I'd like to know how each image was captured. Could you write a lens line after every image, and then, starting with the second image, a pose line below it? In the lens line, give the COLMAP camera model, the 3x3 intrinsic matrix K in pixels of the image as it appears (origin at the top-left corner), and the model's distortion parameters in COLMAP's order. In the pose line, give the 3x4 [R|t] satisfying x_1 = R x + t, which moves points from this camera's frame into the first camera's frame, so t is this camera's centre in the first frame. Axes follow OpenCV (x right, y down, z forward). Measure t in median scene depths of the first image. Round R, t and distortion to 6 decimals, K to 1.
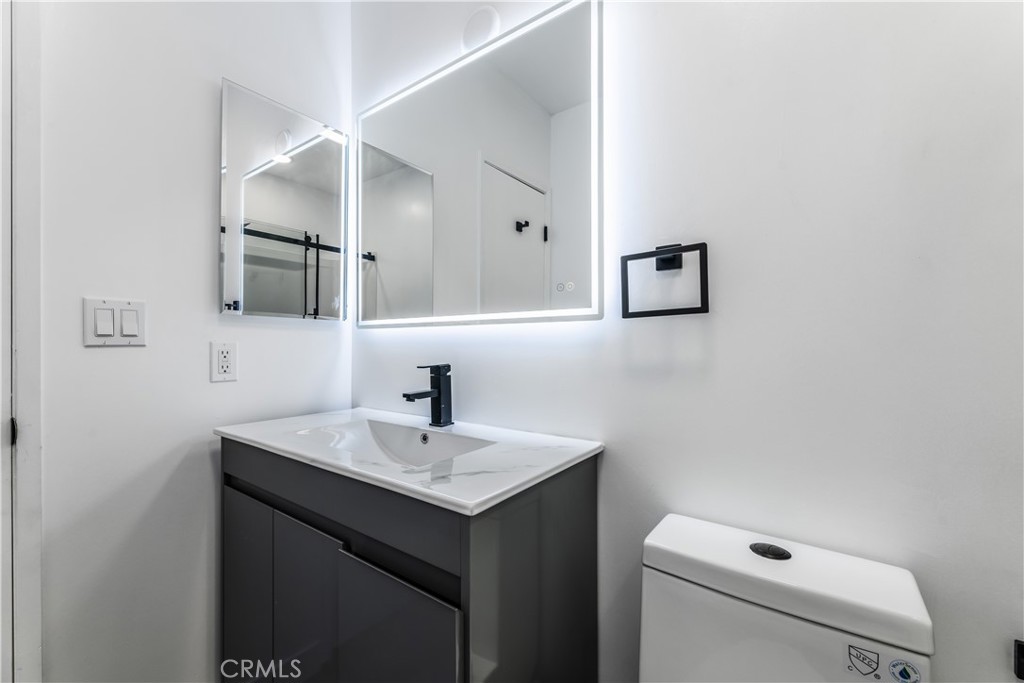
lens RADIAL K [[420.7, 0, 512.0], [0, 420.7, 341.5], [0, 0, 1]] dist [-0.001217, 0.000103]
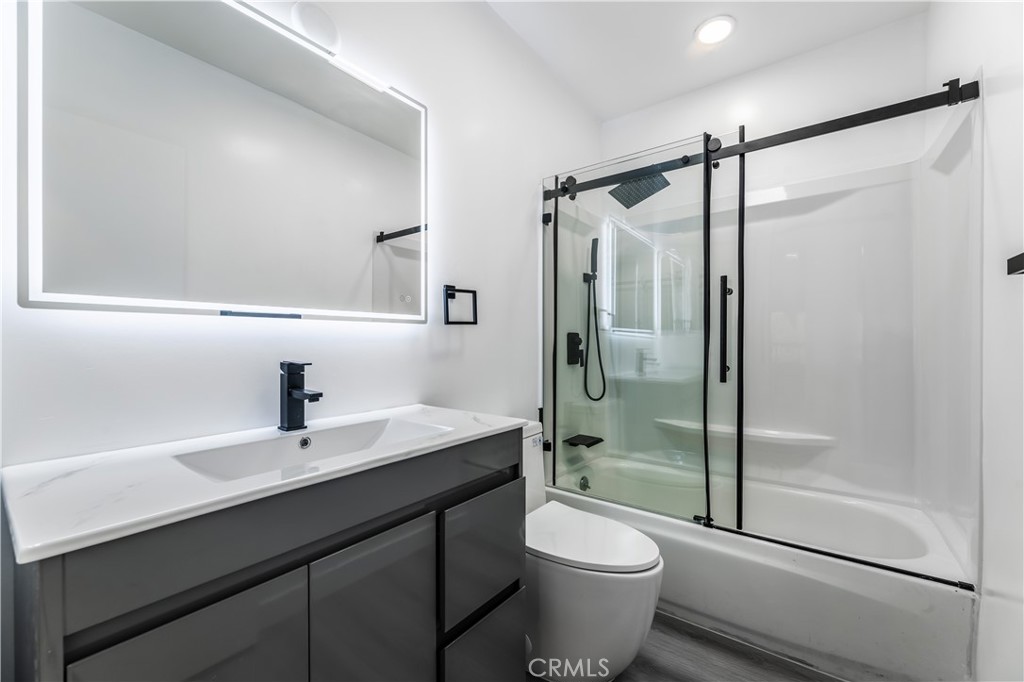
lens RADIAL K [[404.1, 0, 518.2], [0, 404.1, 342.0], [0, 0, 1]] dist [-0.000682, 0.000152]
pose [[0.027844, 0.006591, 0.999591, -1.221140], [0.005044, 0.999965, -0.006734, 0.026066], [-0.999600, 0.005230, 0.027810, 0.592099]]
